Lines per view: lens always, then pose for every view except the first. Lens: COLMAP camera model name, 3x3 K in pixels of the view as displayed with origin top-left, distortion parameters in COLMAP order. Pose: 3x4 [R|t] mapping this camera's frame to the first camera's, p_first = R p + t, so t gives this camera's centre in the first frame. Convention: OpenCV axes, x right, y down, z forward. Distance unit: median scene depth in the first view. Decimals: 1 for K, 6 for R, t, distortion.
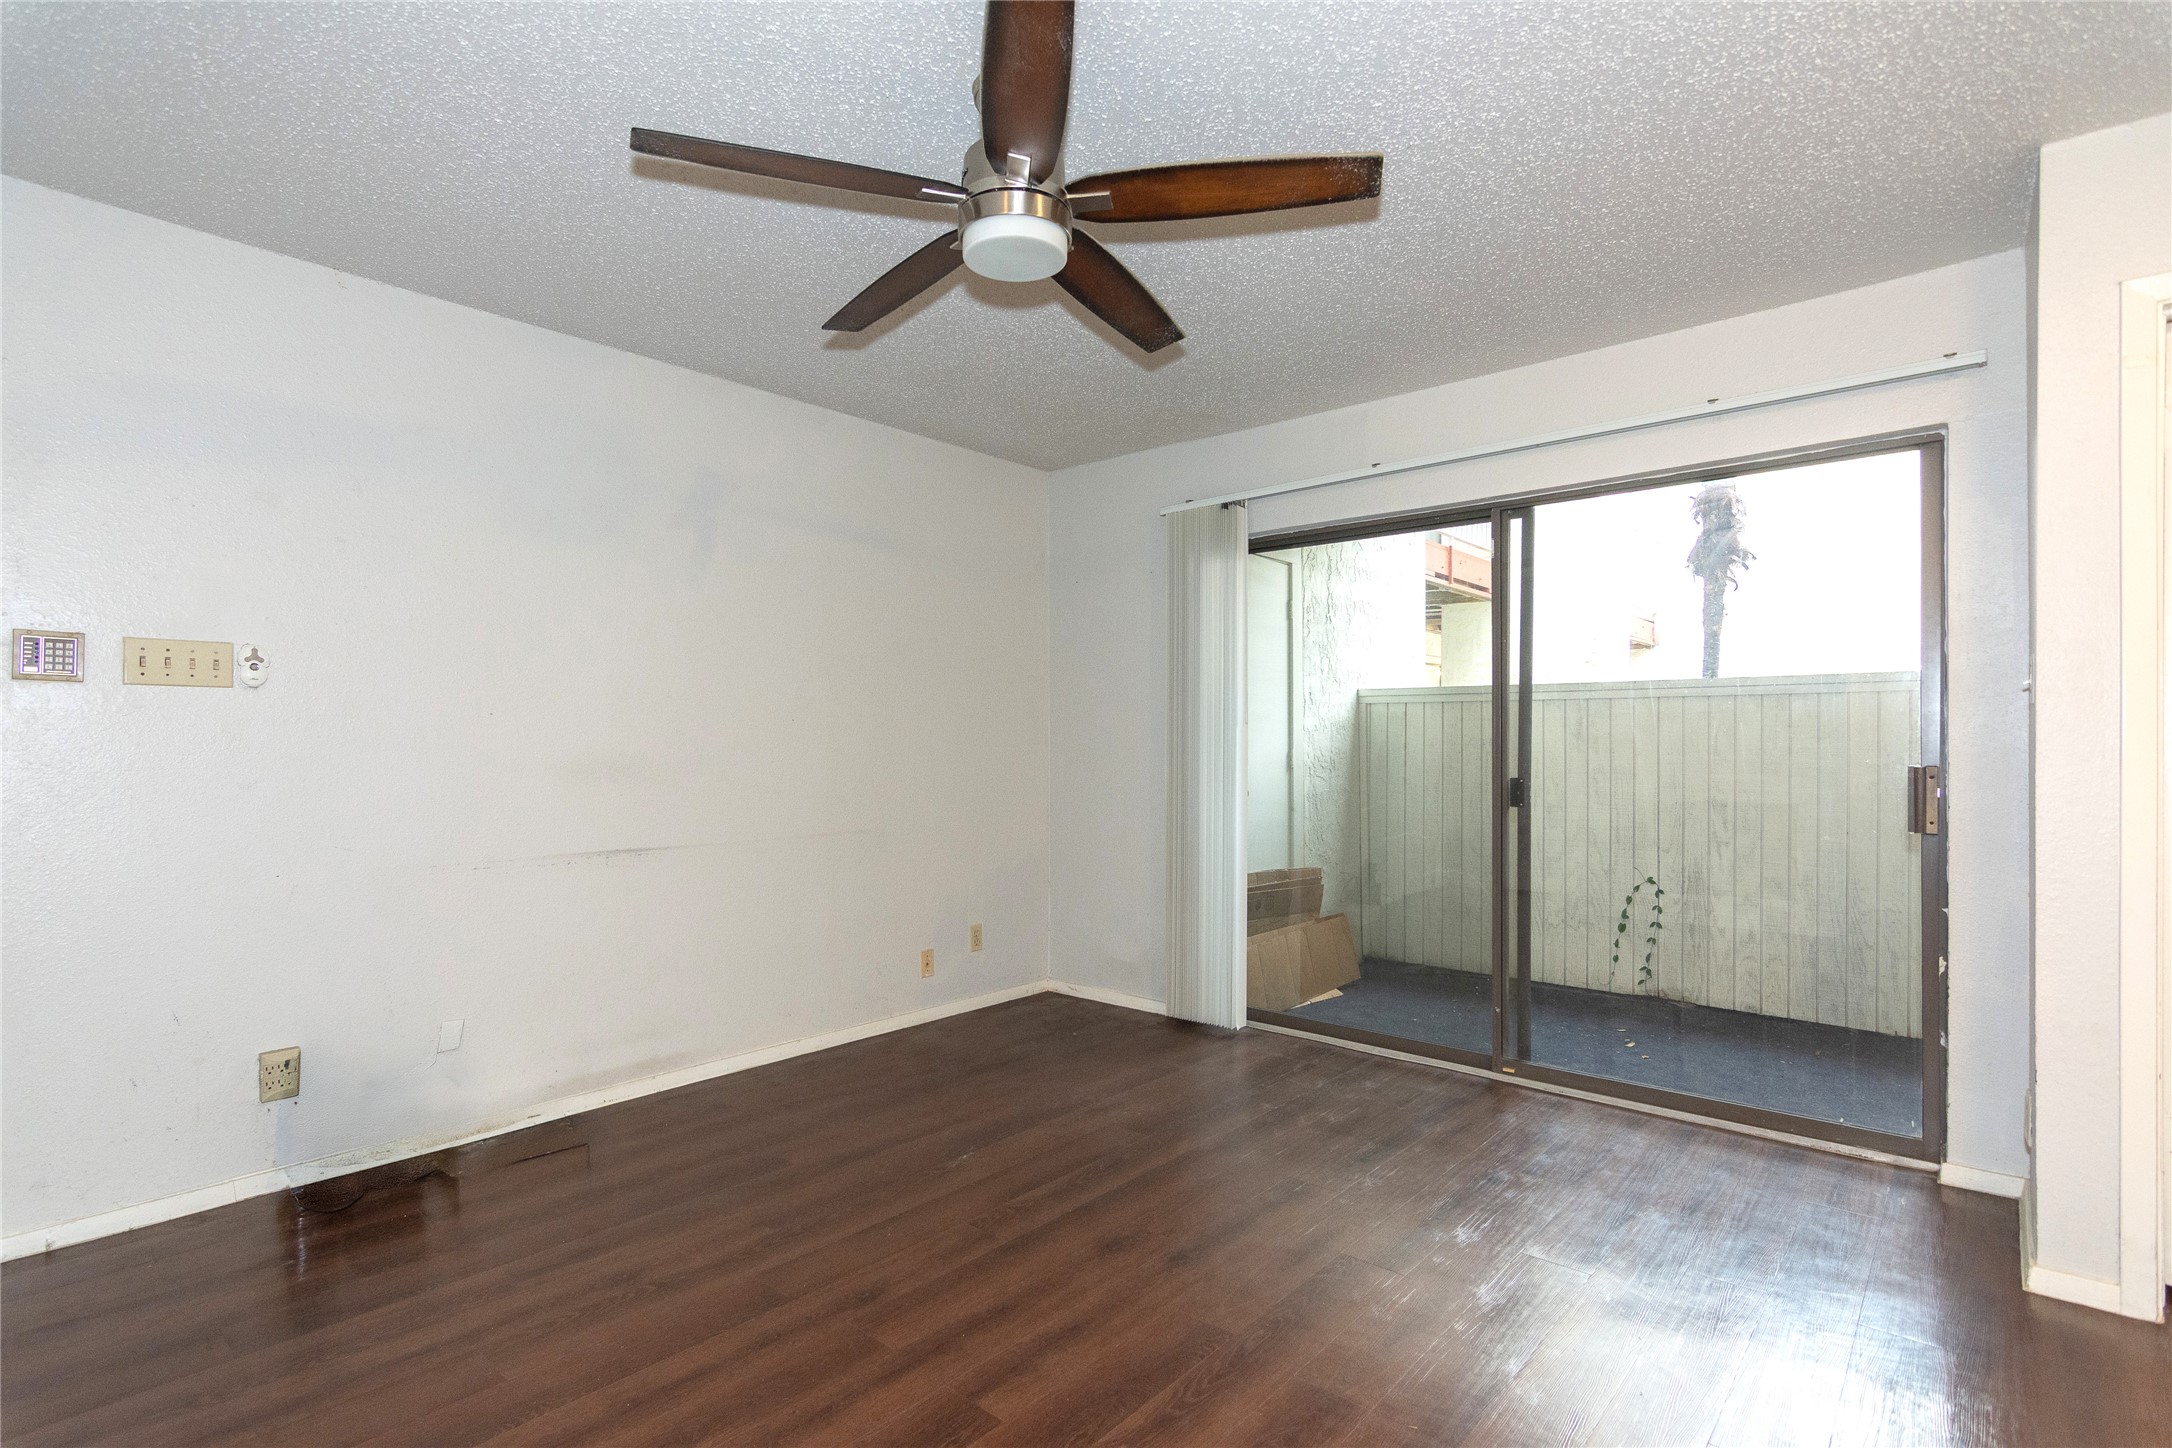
lens RADIAL K [[1050.9, 0, 1074.2], [0, 1050.9, 744.0], [0, 0, 1]] dist [0.001285, 0.000578]
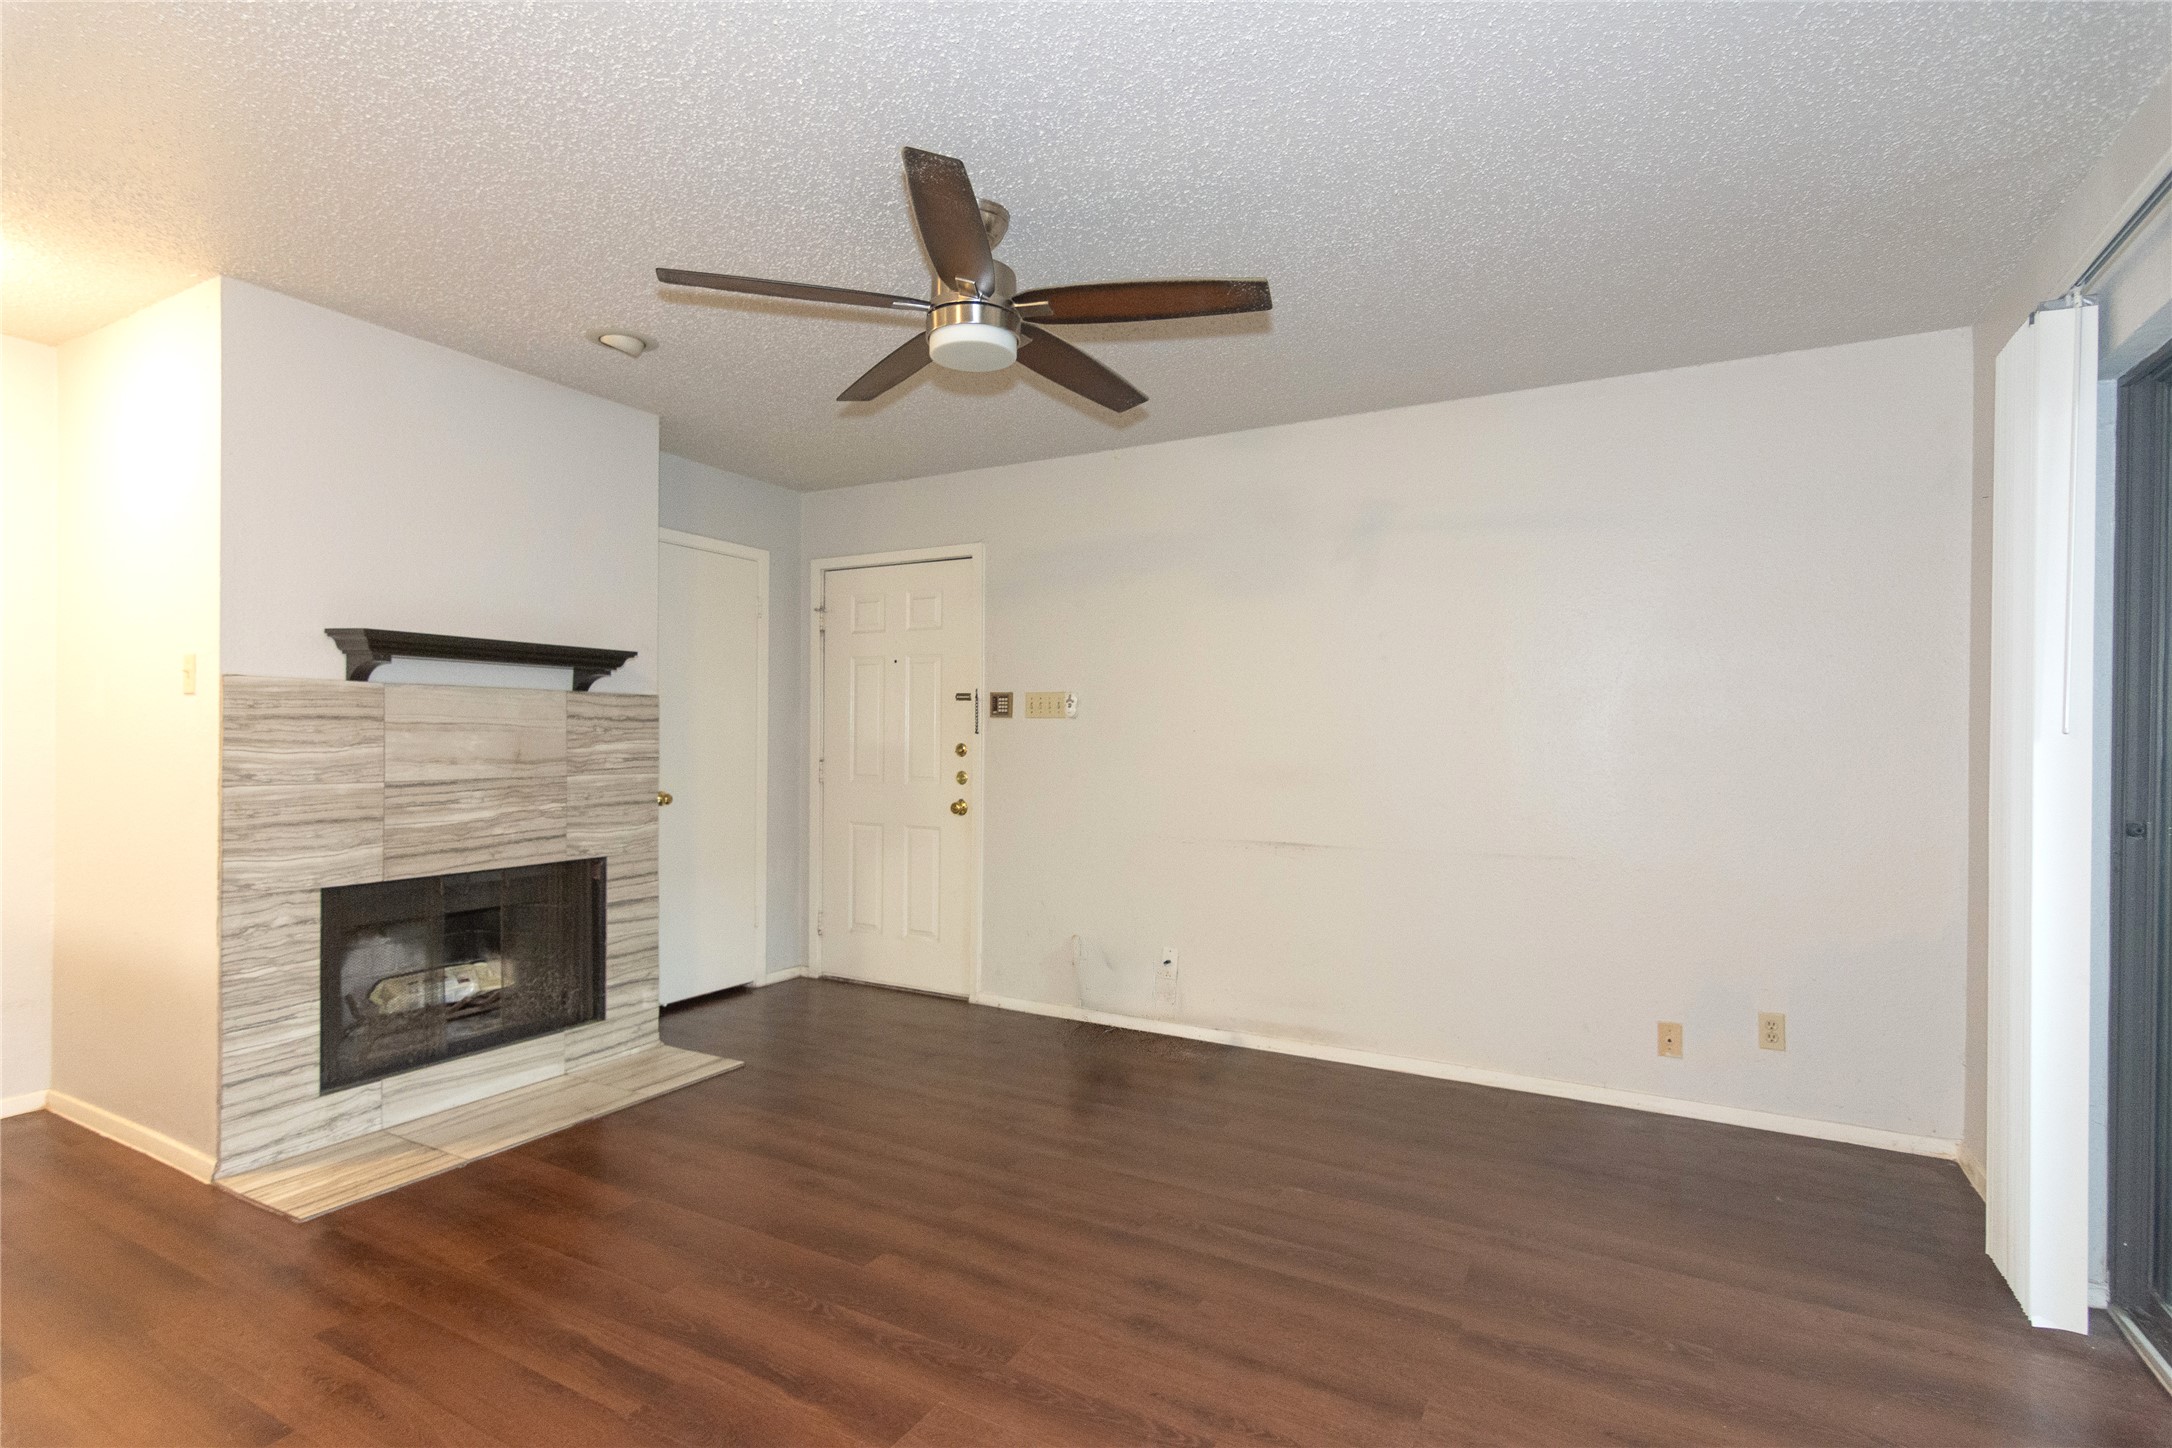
lens RADIAL K [[1050.9, 0, 1080.3], [0, 1050.9, 734.6], [0, 0, 1]] dist [0.001285, 0.000578]
pose [[0.210020, -0.000733, -0.977697, 0.939242], [-0.008224, 0.999963, -0.002516, -0.023623], [0.977662, 0.008569, 0.210006, 0.708163]]
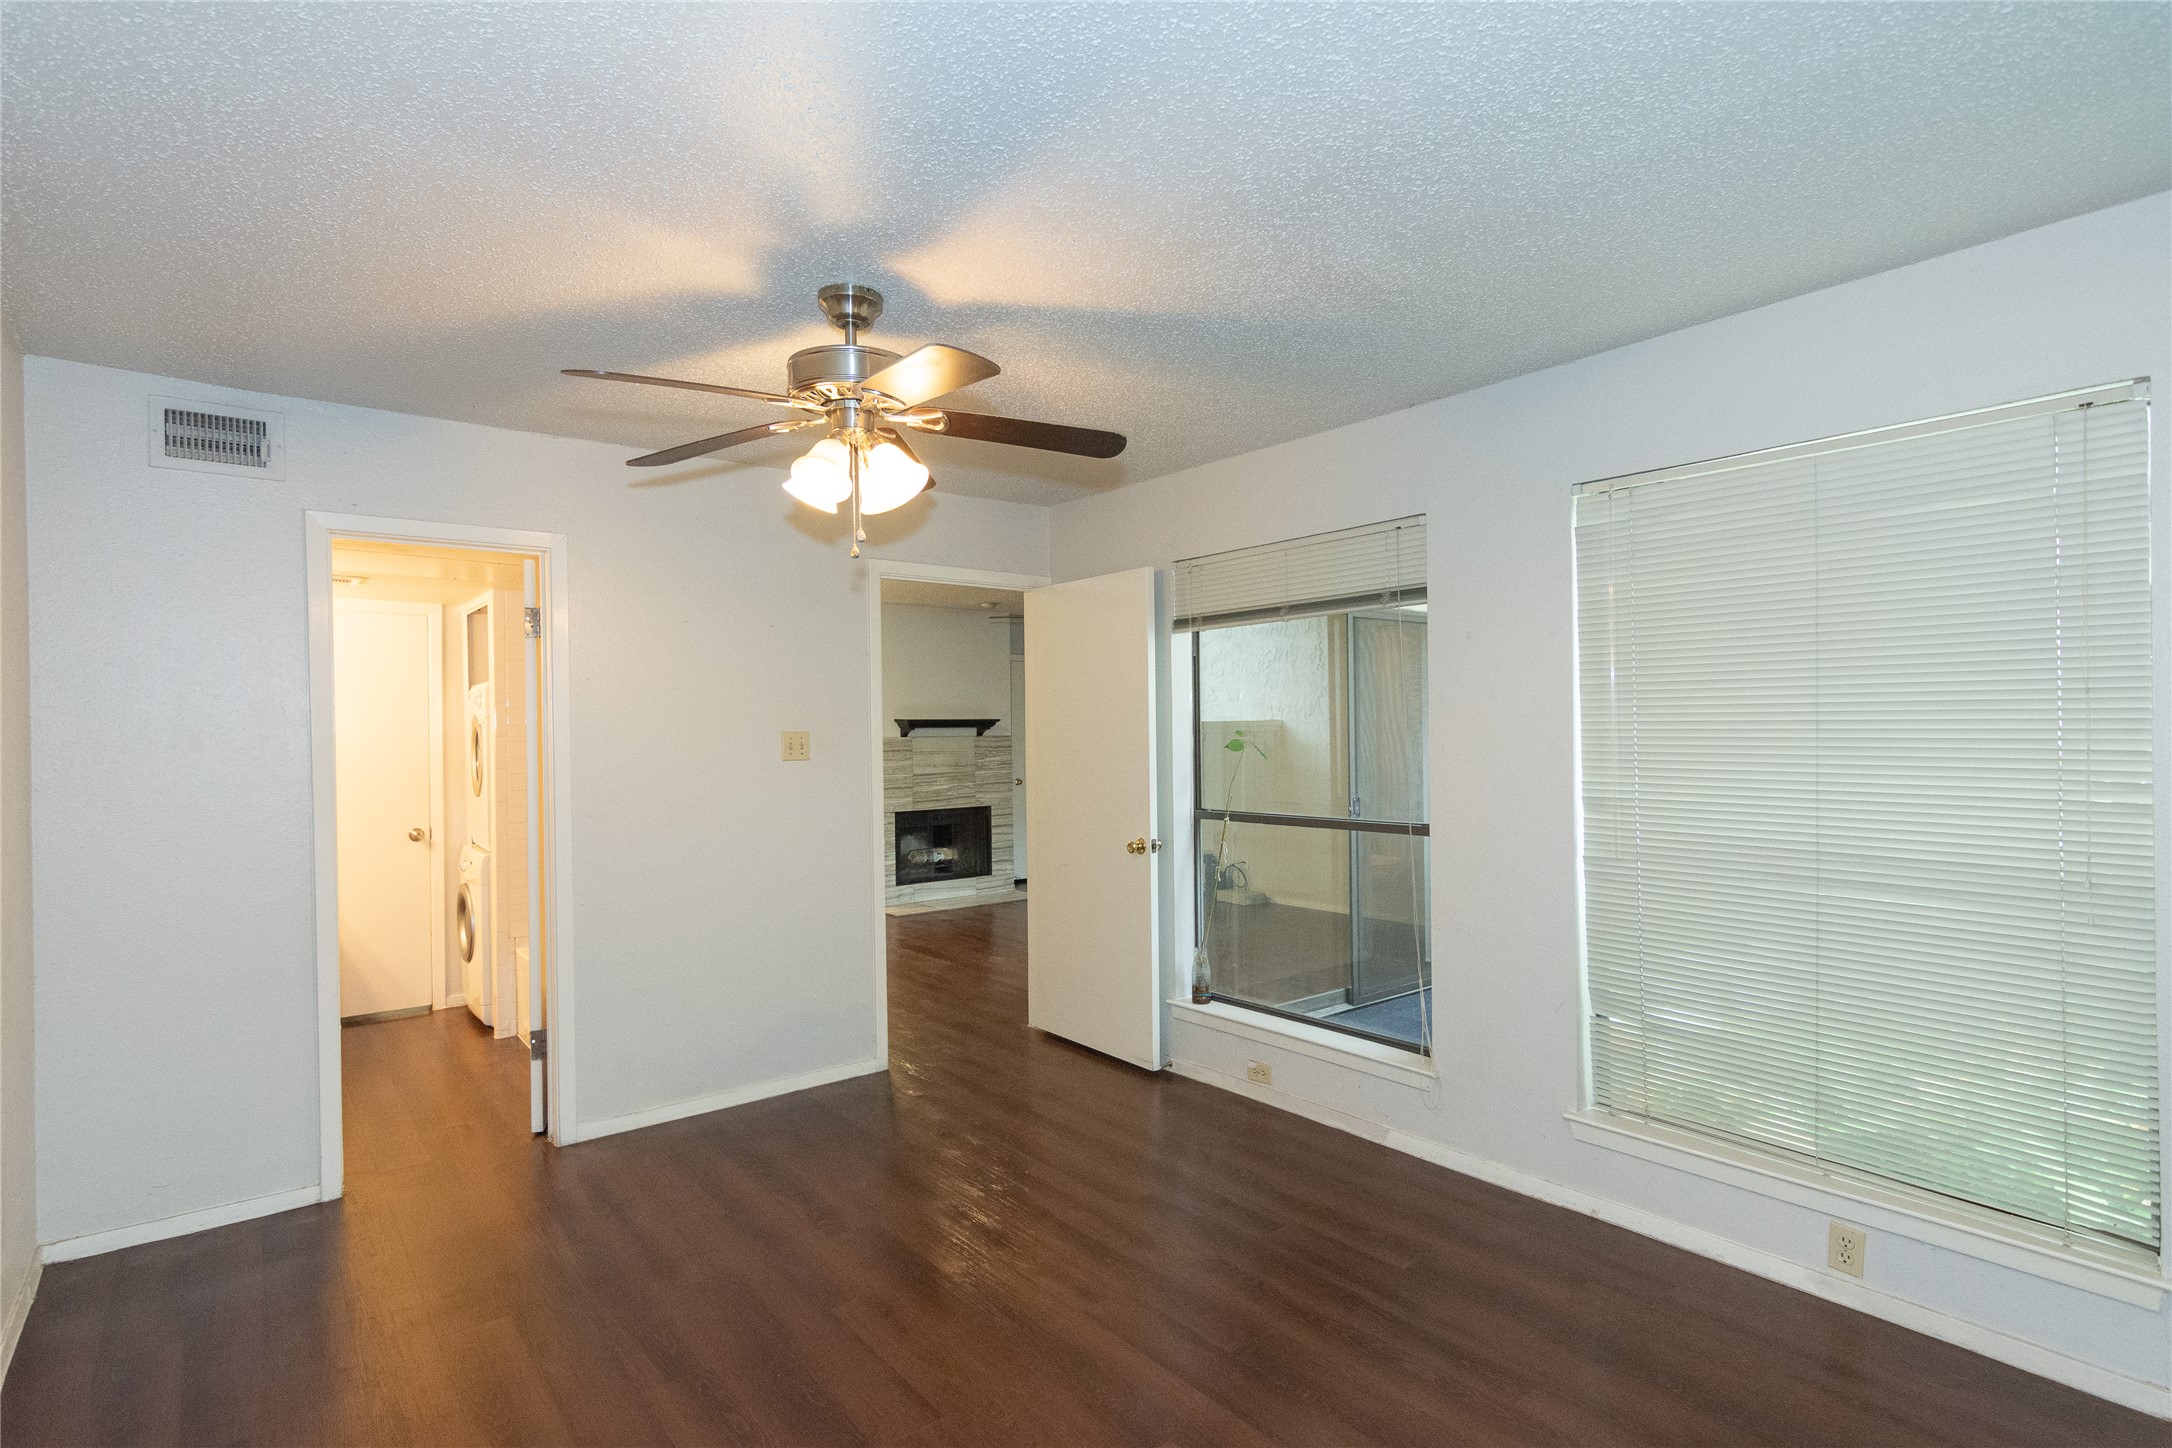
lens RADIAL K [[1050.9, 0, 1076.2], [0, 1050.9, 734.4], [0, 0, 1]] dist [0.001285, 0.000578]
pose [[-0.167125, 0.004566, -0.985925, 2.948114], [0.010851, 0.999937, 0.002792, -0.100946], [0.985876, -0.010231, -0.167164, 1.292460]]
